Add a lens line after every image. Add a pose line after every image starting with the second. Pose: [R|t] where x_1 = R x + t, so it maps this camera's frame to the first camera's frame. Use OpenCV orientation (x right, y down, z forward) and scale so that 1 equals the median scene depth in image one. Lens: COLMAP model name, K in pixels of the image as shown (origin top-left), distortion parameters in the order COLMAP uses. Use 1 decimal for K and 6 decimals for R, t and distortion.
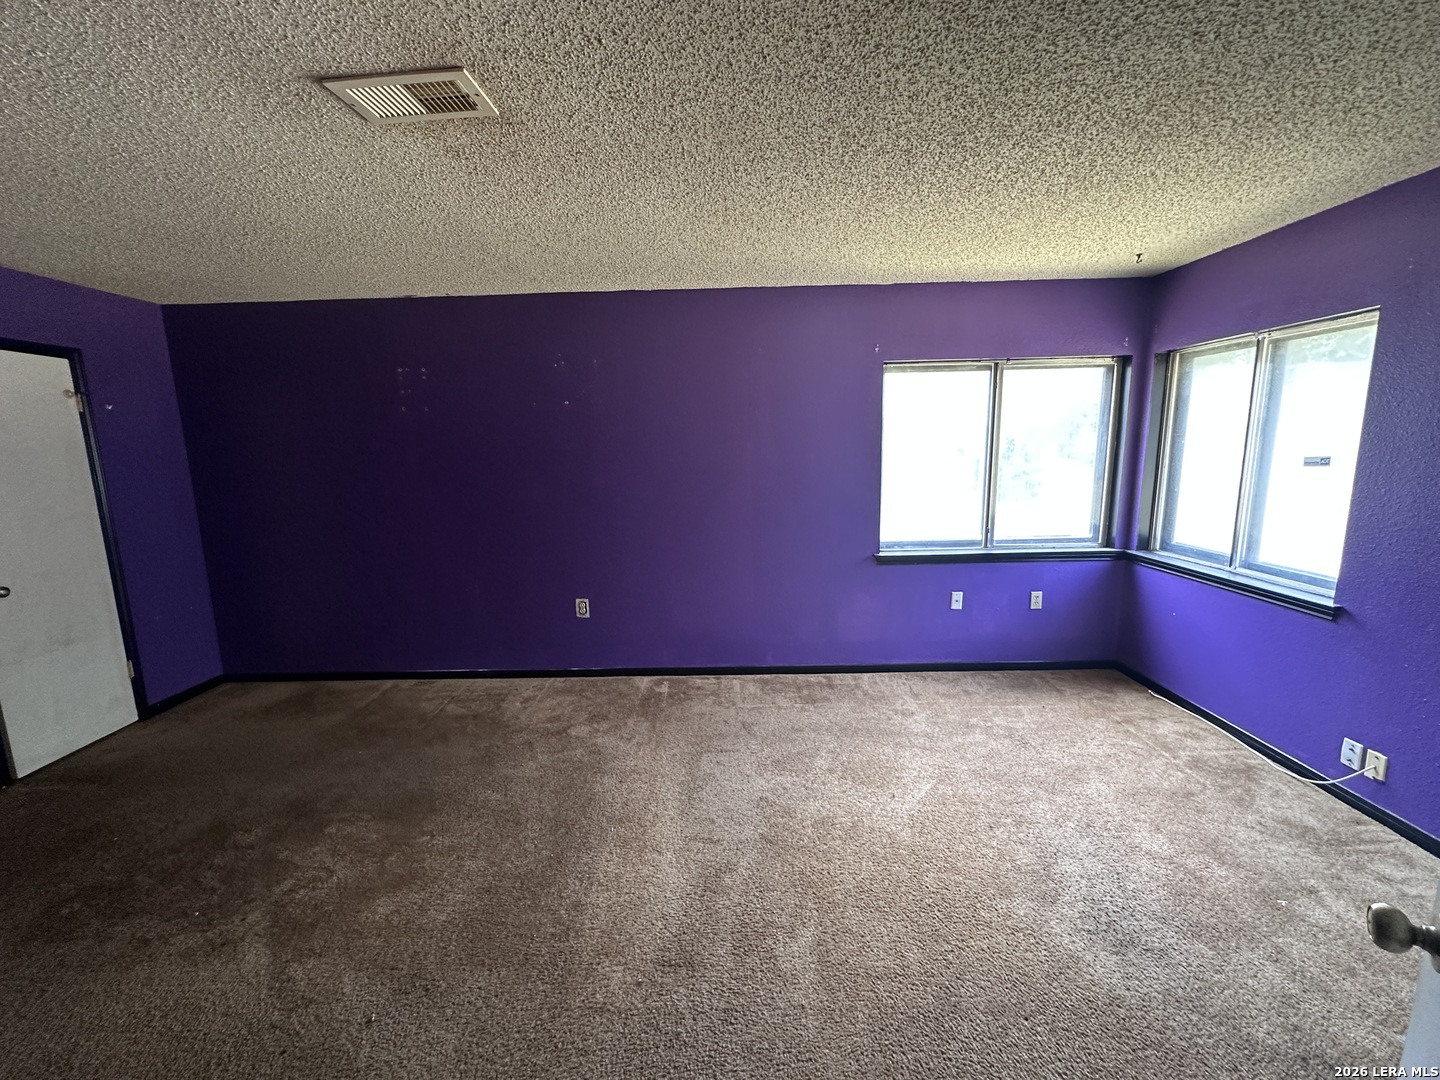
lens RADIAL K [[578.8, 0, 720.0], [0, 578.8, 540.0], [0, 0, 1]] dist [-0.003716, 0.000746]
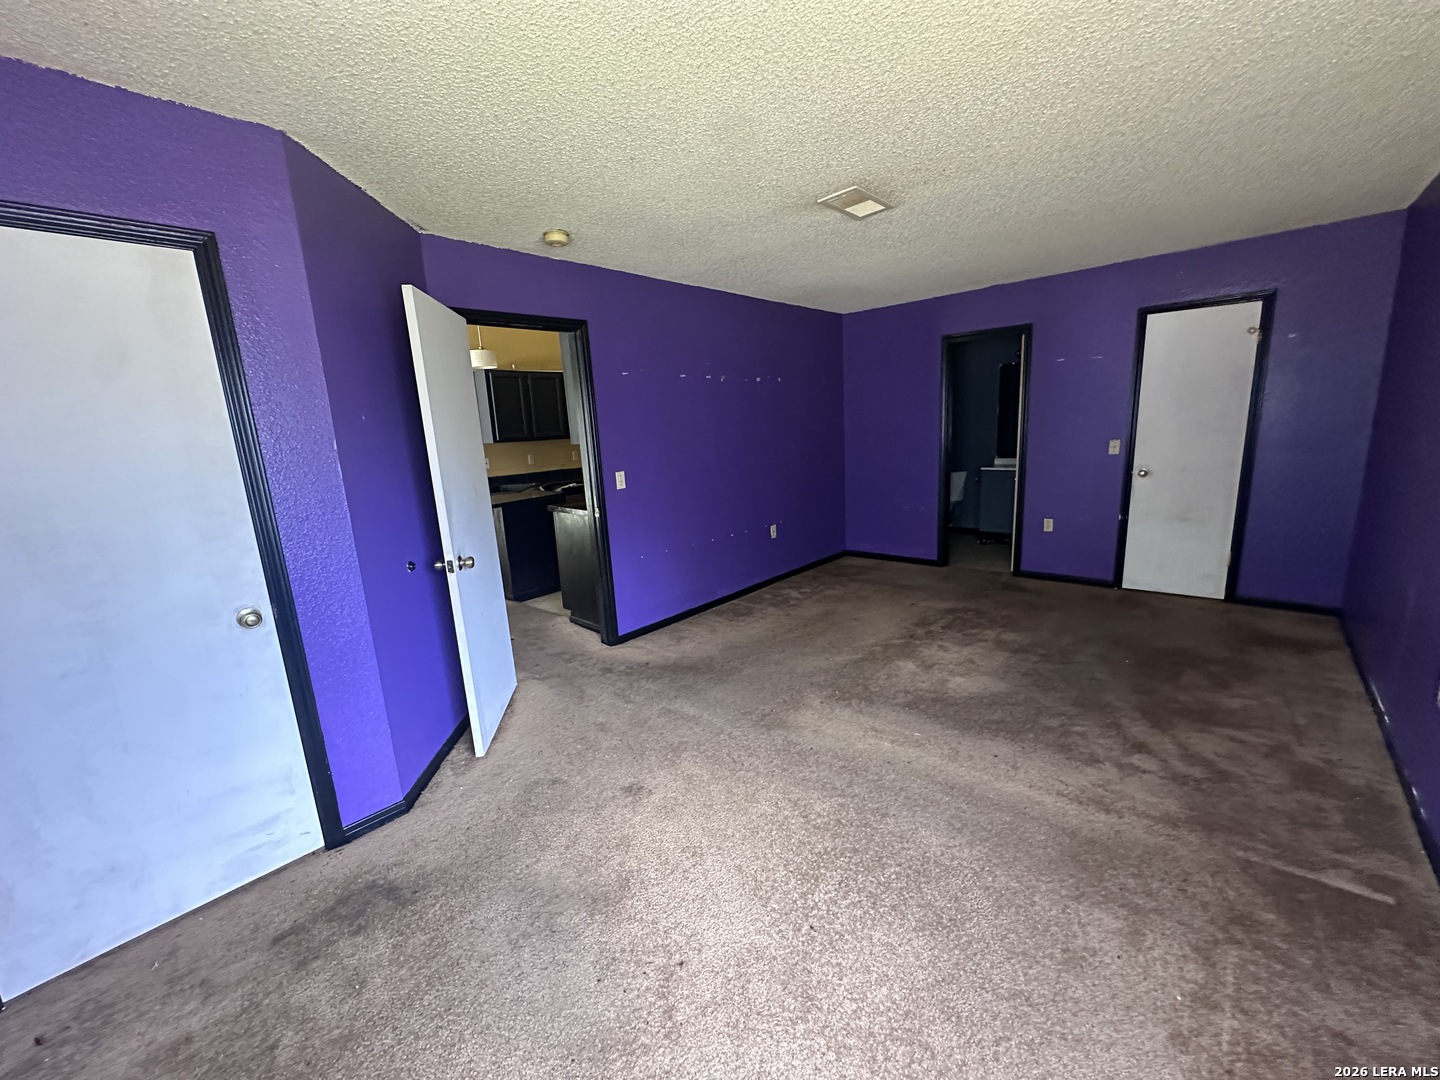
lens RADIAL K [[578.8, 0, 720.0], [0, 578.8, 540.0], [0, 0, 1]] dist [-0.003716, 0.000746]
pose [[-0.655544, 0.207737, -0.726021, 0.574018], [-0.054623, 0.945856, 0.319959, -0.145506], [0.753178, 0.249405, -0.608703, 0.912825]]
